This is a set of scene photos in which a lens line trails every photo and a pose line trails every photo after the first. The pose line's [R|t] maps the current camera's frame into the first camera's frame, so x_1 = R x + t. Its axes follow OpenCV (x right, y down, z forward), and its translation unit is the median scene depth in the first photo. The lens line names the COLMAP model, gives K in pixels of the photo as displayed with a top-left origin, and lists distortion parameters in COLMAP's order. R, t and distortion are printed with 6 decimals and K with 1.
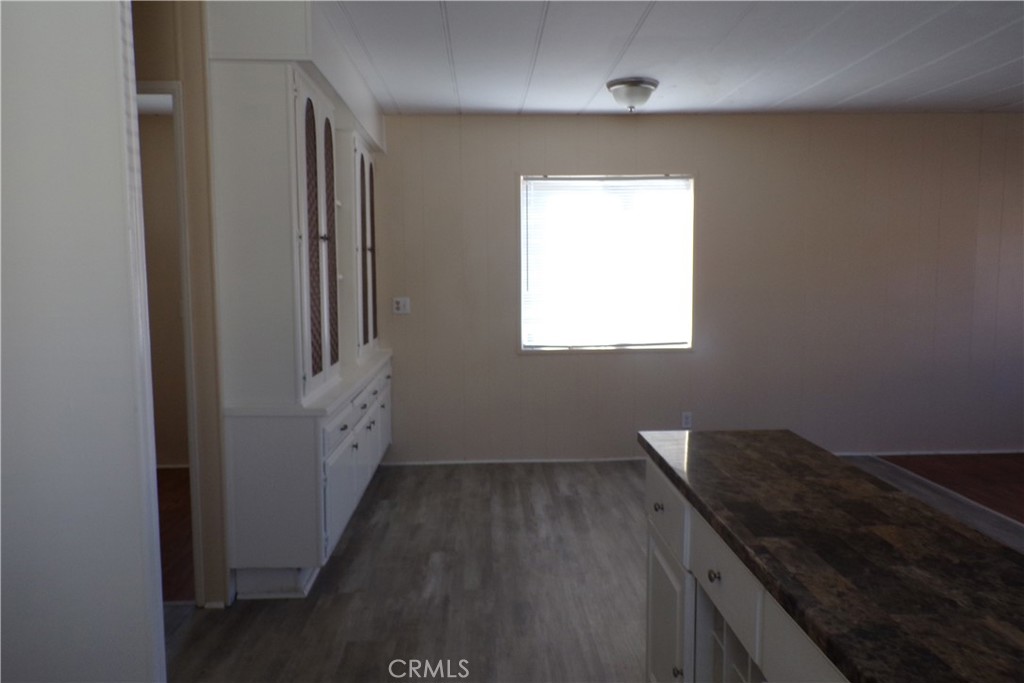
lens RADIAL K [[691.9, 0, 511.1], [0, 691.9, 341.0], [0, 0, 1]] dist [0.017301, 0.006788]
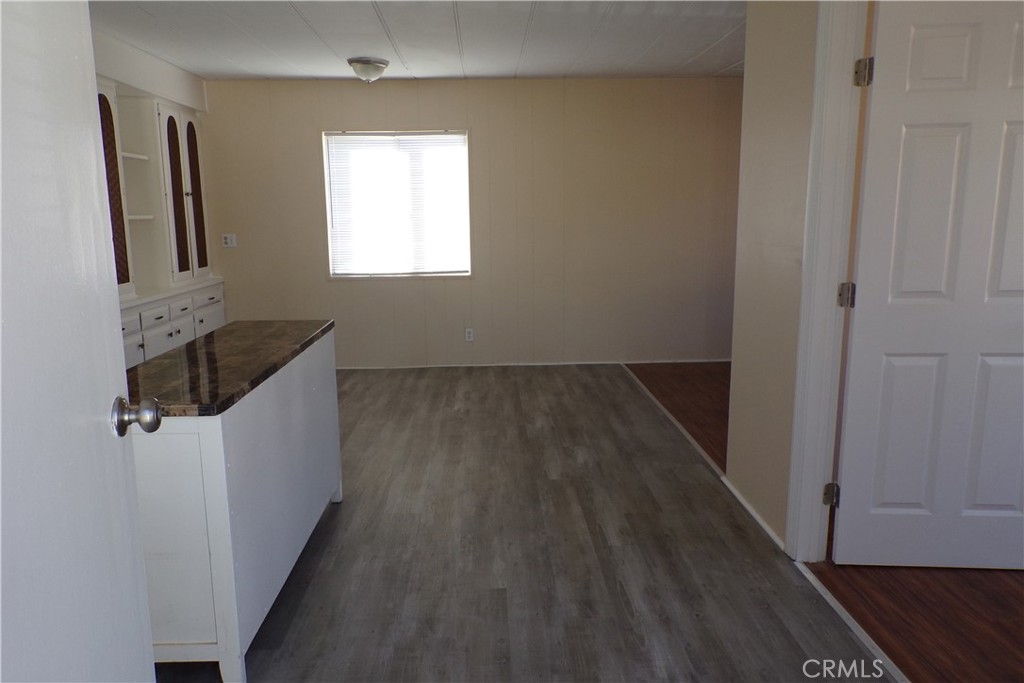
lens RADIAL K [[691.9, 0, 507.3], [0, 691.9, 340.7], [0, 0, 1]] dist [0.017301, 0.006788]
pose [[0.999900, 0.001318, -0.014057, 0.352821], [0.000079, 0.995090, 0.098970, 0.003593], [0.014118, -0.098961, 0.994991, -0.232734]]
